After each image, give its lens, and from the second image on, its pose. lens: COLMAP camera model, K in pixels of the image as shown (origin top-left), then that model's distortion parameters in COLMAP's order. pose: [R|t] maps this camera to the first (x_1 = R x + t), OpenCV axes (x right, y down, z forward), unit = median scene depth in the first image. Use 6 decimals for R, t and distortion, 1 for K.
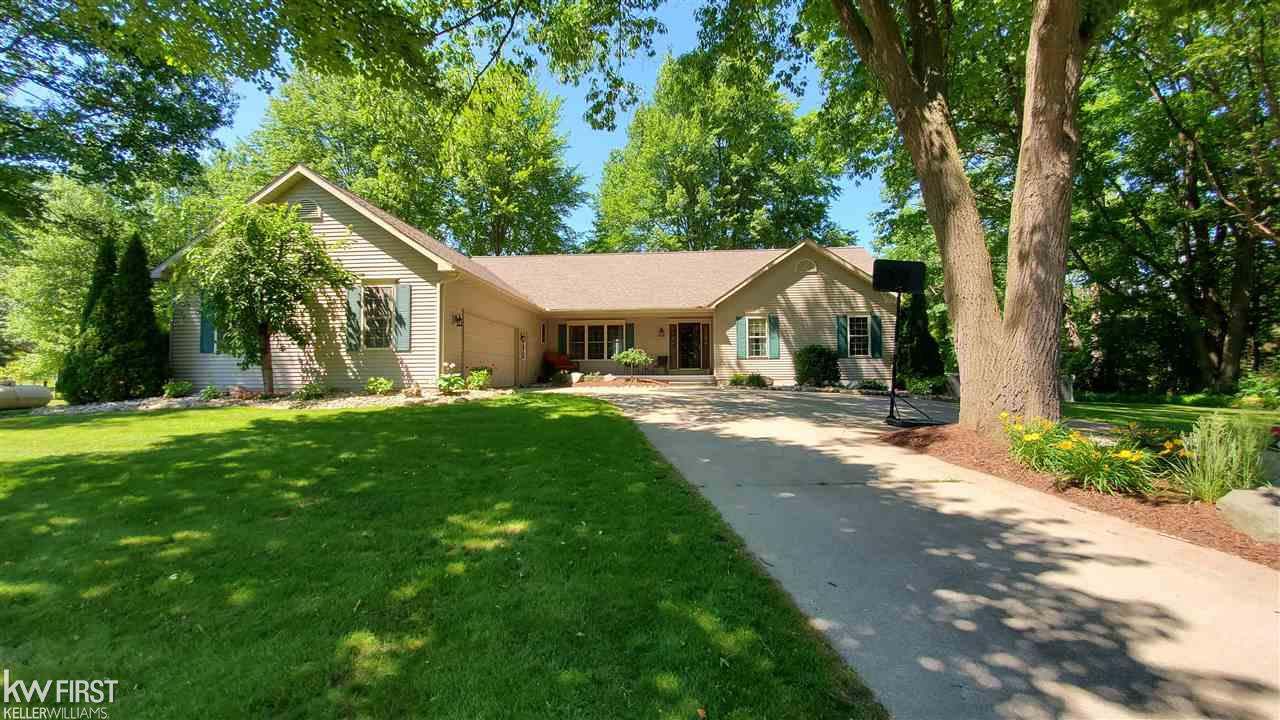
lens RADIAL K [[506.6, 0, 637.1], [0, 506.6, 354.6], [0, 0, 1]] dist [-0.006656, -0.000751]
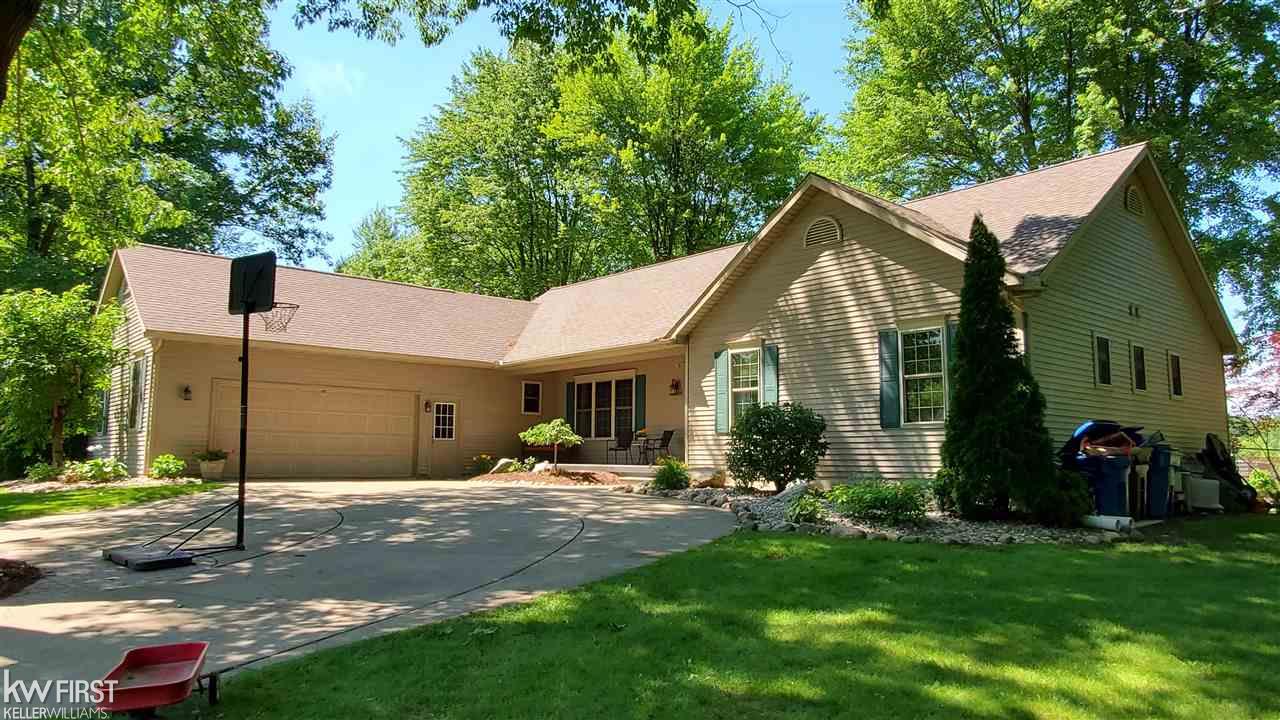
lens RADIAL K [[840.5, 0, 644.5], [0, 840.5, 362.8], [0, 0, 1]] dist [0.011036, -0.000034]
pose [[0.721881, -0.069252, -0.688543, 0.722057], [0.016878, 0.996446, -0.082525, 0.005523], [0.691811, 0.047952, 0.720484, 0.338219]]
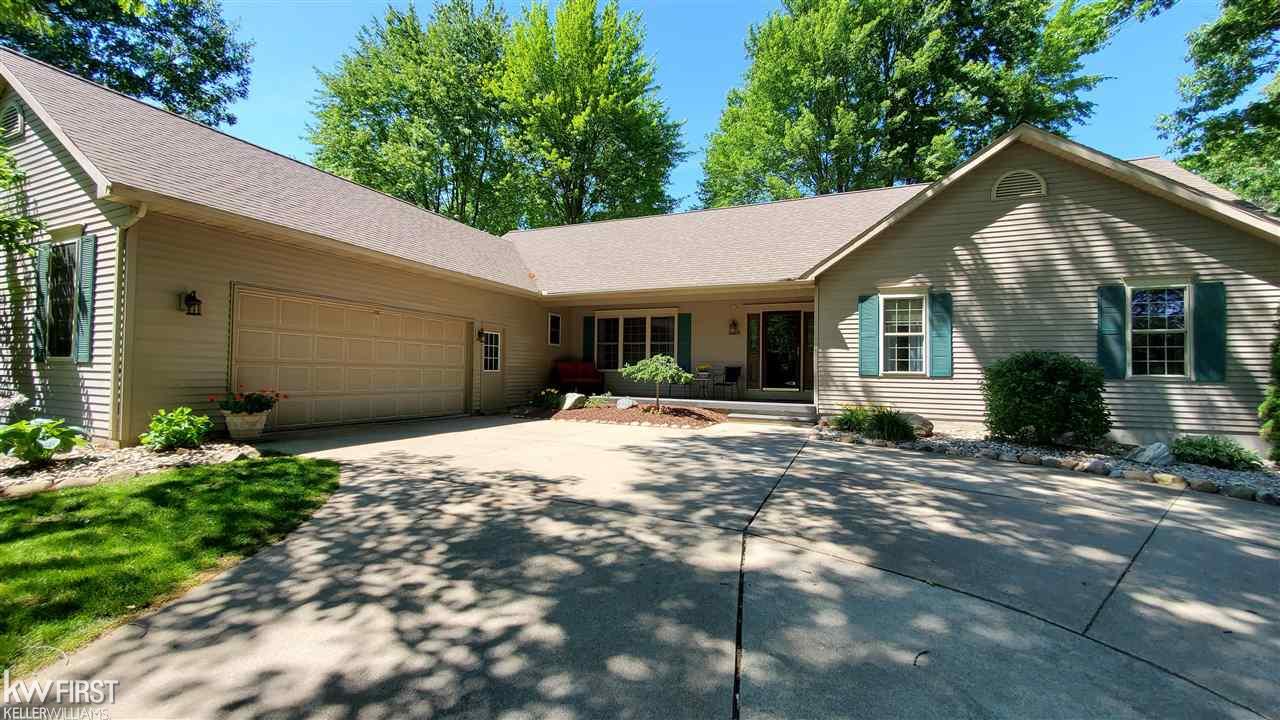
lens RADIAL K [[506.6, 0, 639.5], [0, 506.6, 363.2], [0, 0, 1]] dist [-0.006656, -0.000751]
pose [[0.944899, 0.014688, -0.327031, 0.152154], [-0.007988, 0.999730, 0.021820, -0.014162], [0.327264, -0.018005, 0.944762, 0.430921]]
